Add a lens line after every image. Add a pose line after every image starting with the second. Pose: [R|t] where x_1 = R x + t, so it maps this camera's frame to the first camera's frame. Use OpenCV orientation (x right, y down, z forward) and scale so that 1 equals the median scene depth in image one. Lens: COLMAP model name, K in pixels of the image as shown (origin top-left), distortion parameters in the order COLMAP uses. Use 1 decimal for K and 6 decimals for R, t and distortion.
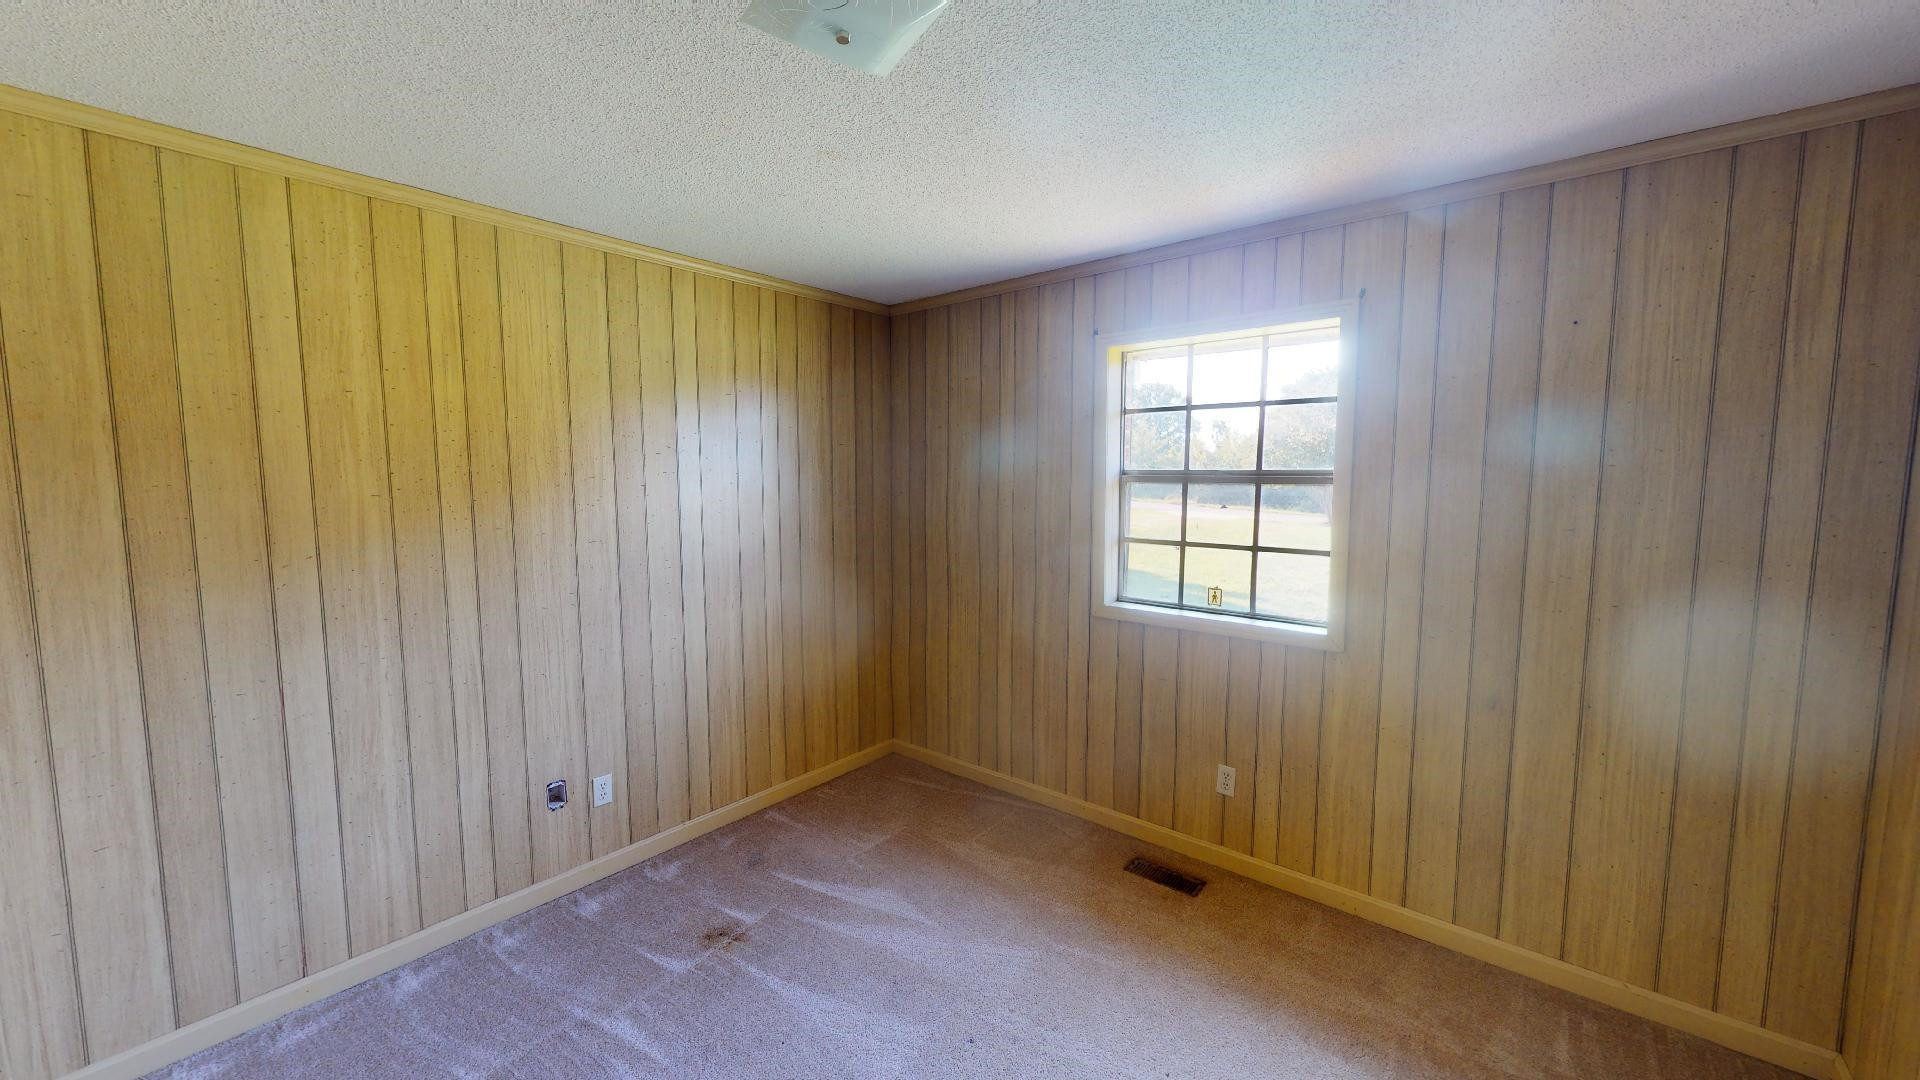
lens RADIAL K [[682.2, 0, 960.0], [0, 682.2, 540.0], [0, 0, 1]] dist [-0.000116, 0.000054]
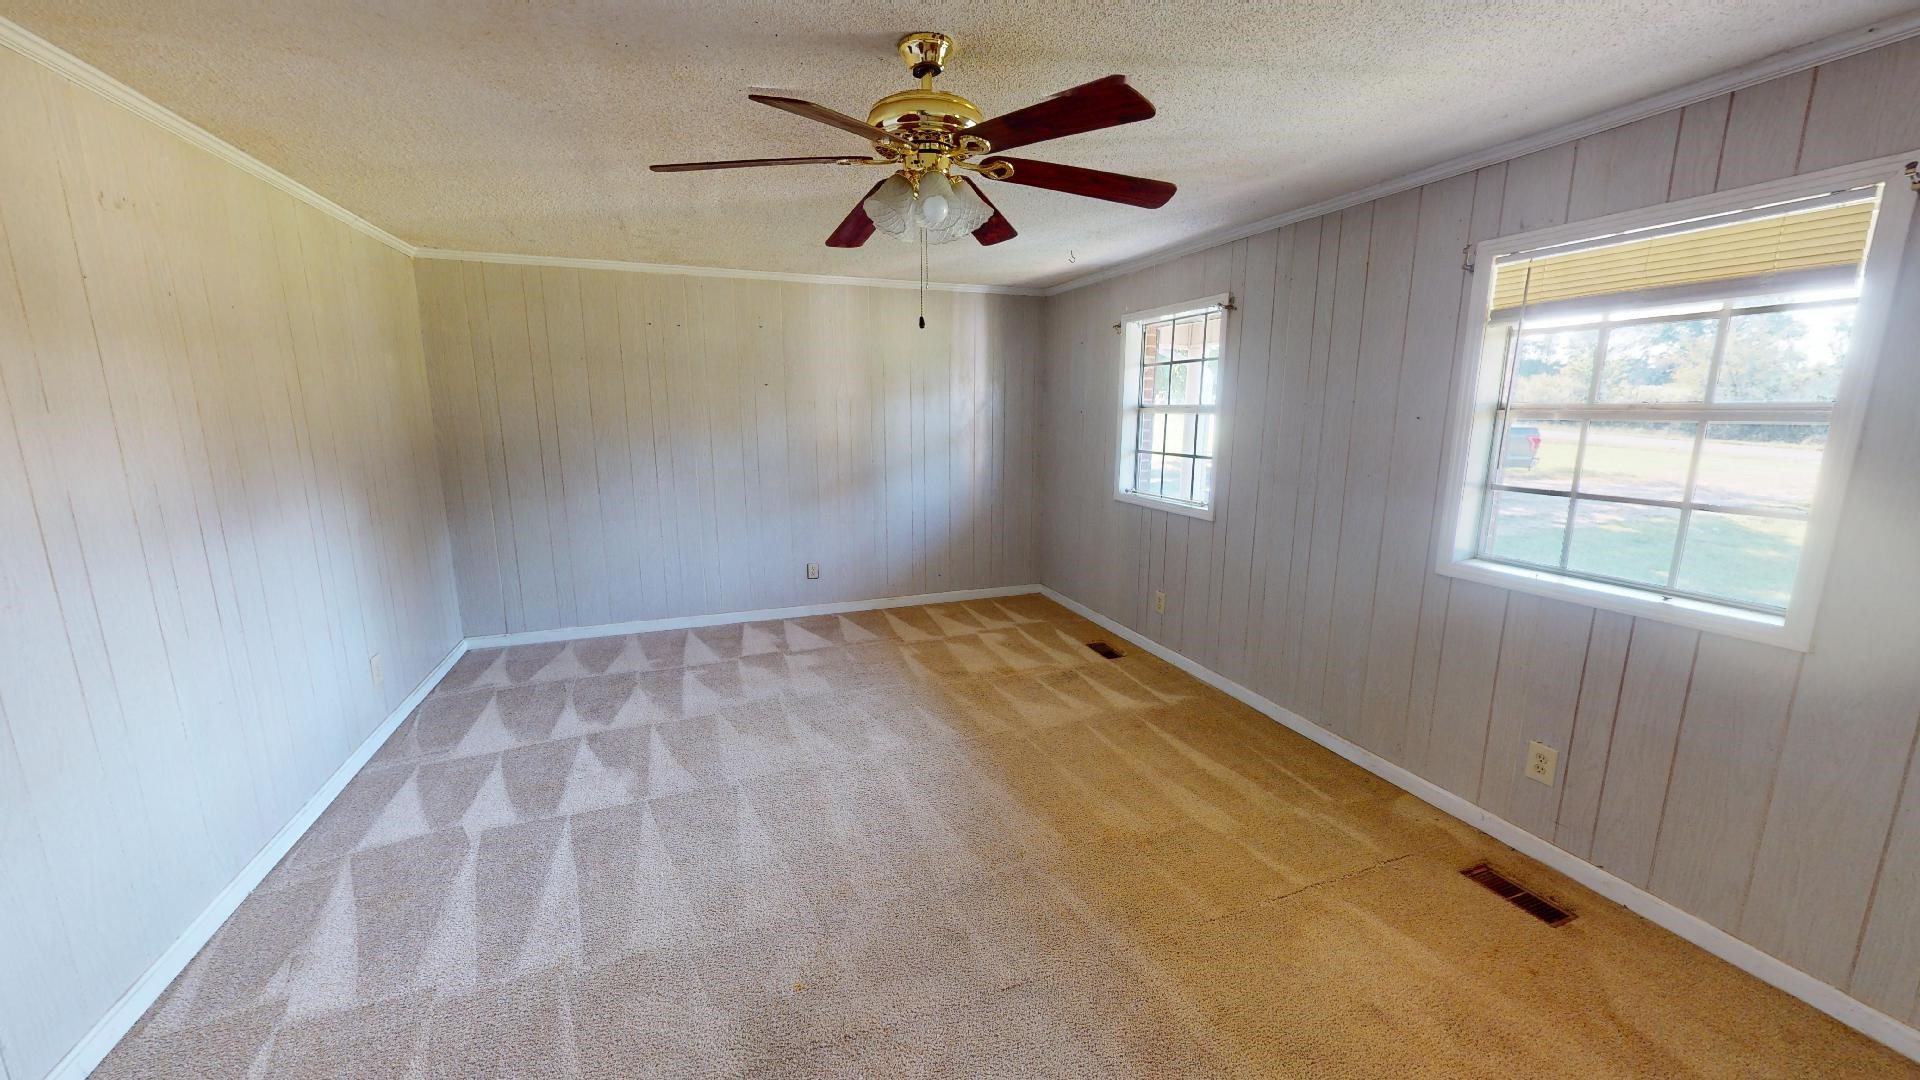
lens RADIAL K [[682.2, 0, 960.0], [0, 682.2, 540.0], [0, 0, 1]] dist [-0.000116, 0.000054]
pose [[0.874469, 0.093940, -0.475899, 0.098630], [-0.048307, 0.993057, 0.107260, 0.008113], [0.482671, -0.070806, 0.872935, -0.081551]]
